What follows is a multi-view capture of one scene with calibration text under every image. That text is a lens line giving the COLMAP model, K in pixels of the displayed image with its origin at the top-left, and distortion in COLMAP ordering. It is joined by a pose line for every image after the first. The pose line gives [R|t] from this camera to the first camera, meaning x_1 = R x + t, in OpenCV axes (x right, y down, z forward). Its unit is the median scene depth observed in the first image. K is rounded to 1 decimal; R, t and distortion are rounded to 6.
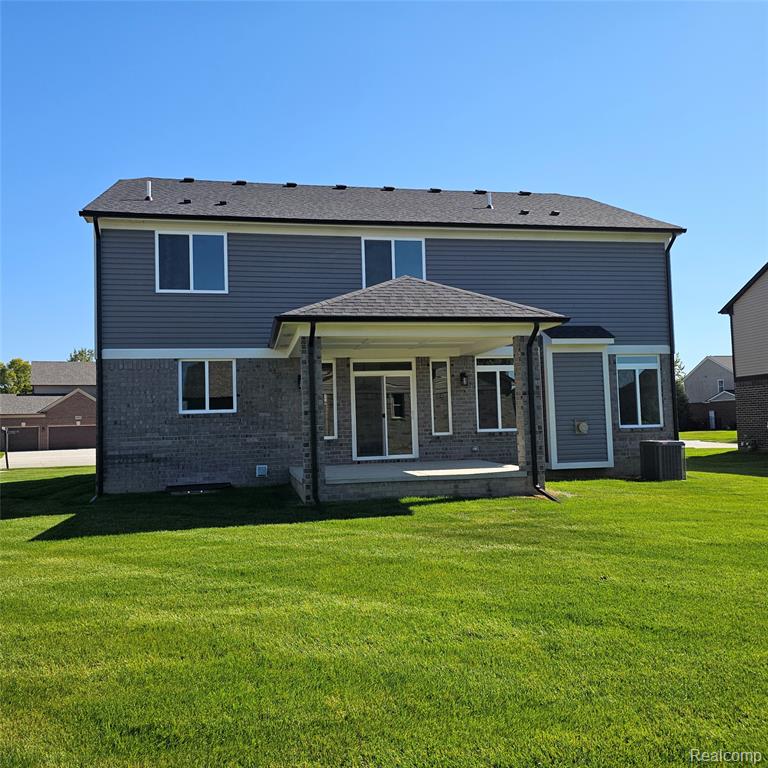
lens RADIAL K [[648.8, 0, 384.0], [0, 648.8, 384.0], [0, 0, 1]] dist [0.064872, -0.006653]
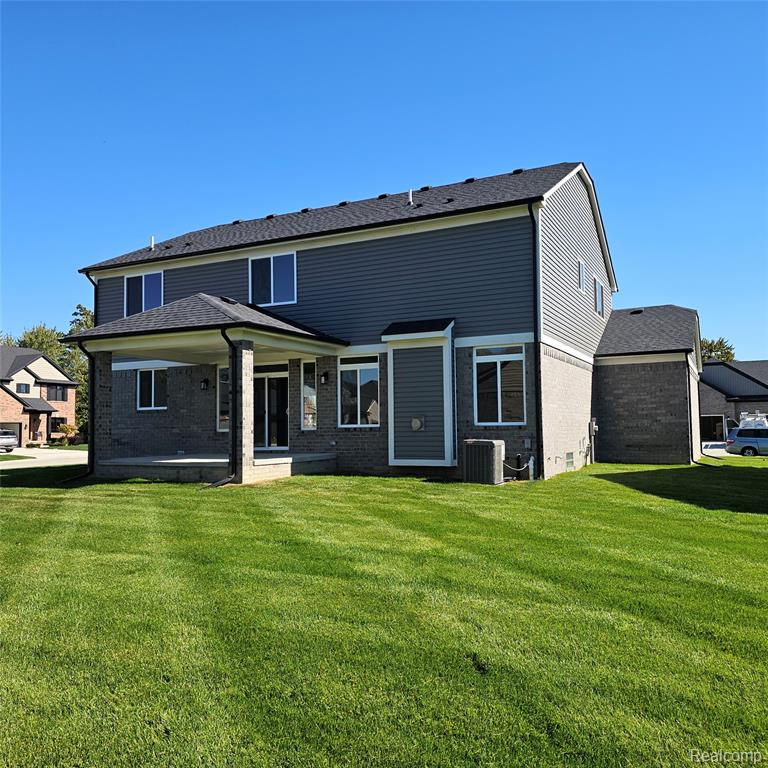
lens RADIAL K [[698.2, 0, 383.8], [0, 698.2, 392.4], [0, 0, 1]] dist [0.089618, -0.069507]
pose [[0.799724, -0.012046, -0.600247, 0.891501], [0.033578, 0.999131, 0.024686, -0.009001], [0.599428, -0.039897, 0.799434, 0.130390]]
